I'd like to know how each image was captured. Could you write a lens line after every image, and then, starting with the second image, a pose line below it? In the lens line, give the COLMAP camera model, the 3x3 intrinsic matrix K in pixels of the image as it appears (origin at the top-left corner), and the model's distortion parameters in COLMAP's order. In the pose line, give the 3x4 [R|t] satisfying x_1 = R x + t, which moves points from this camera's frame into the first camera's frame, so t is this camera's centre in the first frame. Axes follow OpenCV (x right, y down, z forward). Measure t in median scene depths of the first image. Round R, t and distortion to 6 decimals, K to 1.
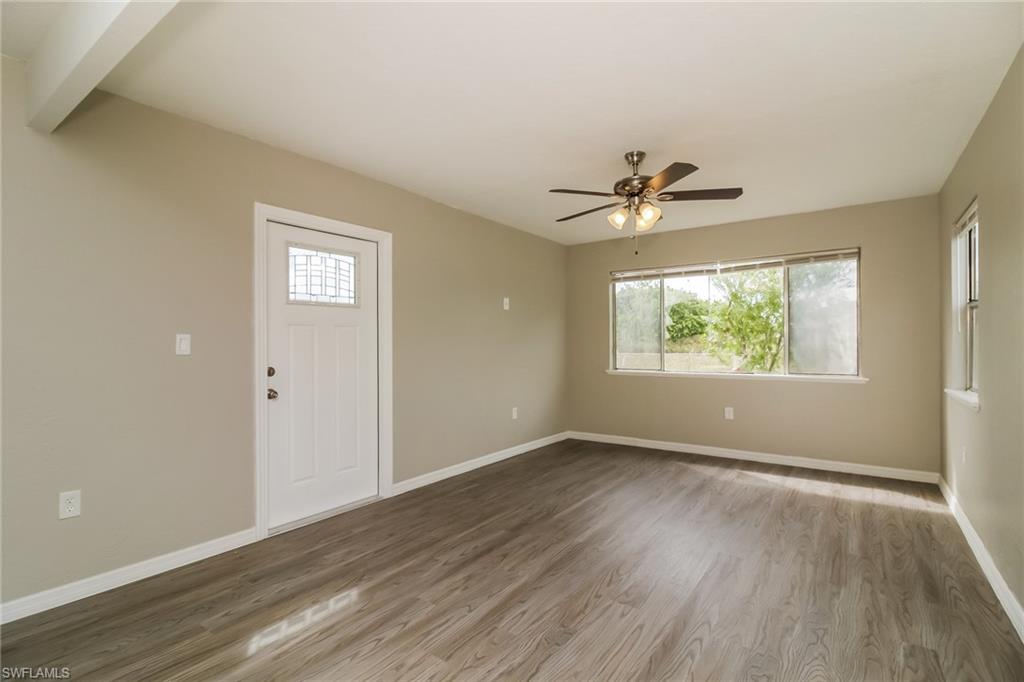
lens RADIAL K [[474.5, 0, 512.0], [0, 474.5, 341.0], [0, 0, 1]] dist [0.006760, 0.000416]
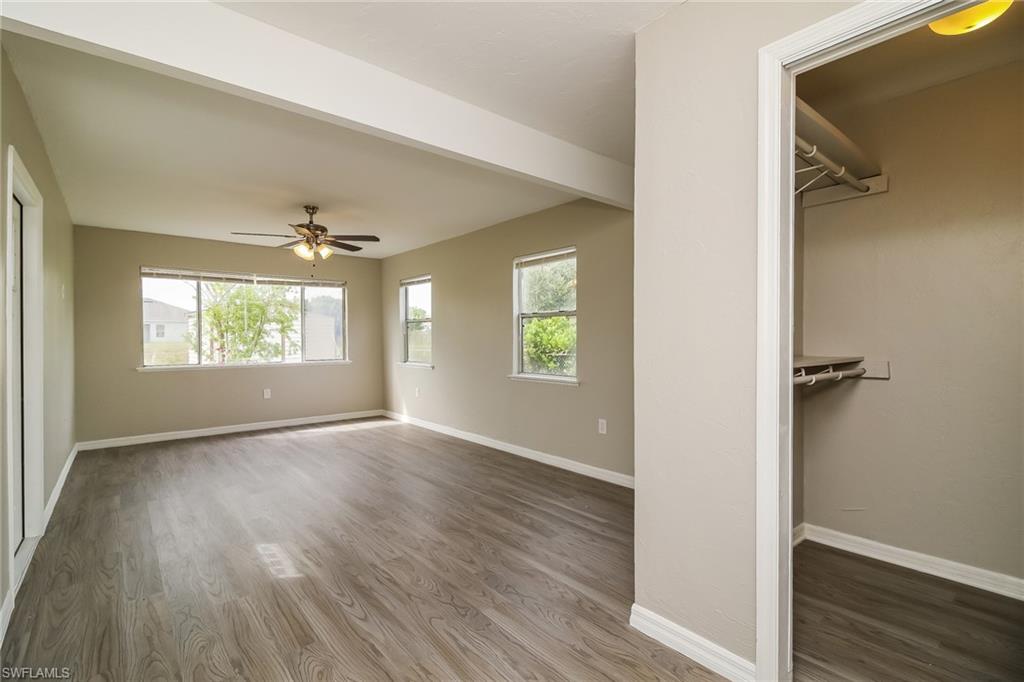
lens RADIAL K [[474.5, 0, 512.0], [0, 474.5, 341.0], [0, 0, 1]] dist [0.006760, 0.000416]
pose [[0.233733, -0.003505, 0.972294, -0.674992], [-0.002573, 0.999988, 0.004223, 0.001348], [-0.972297, -0.003488, 0.233721, 0.052898]]
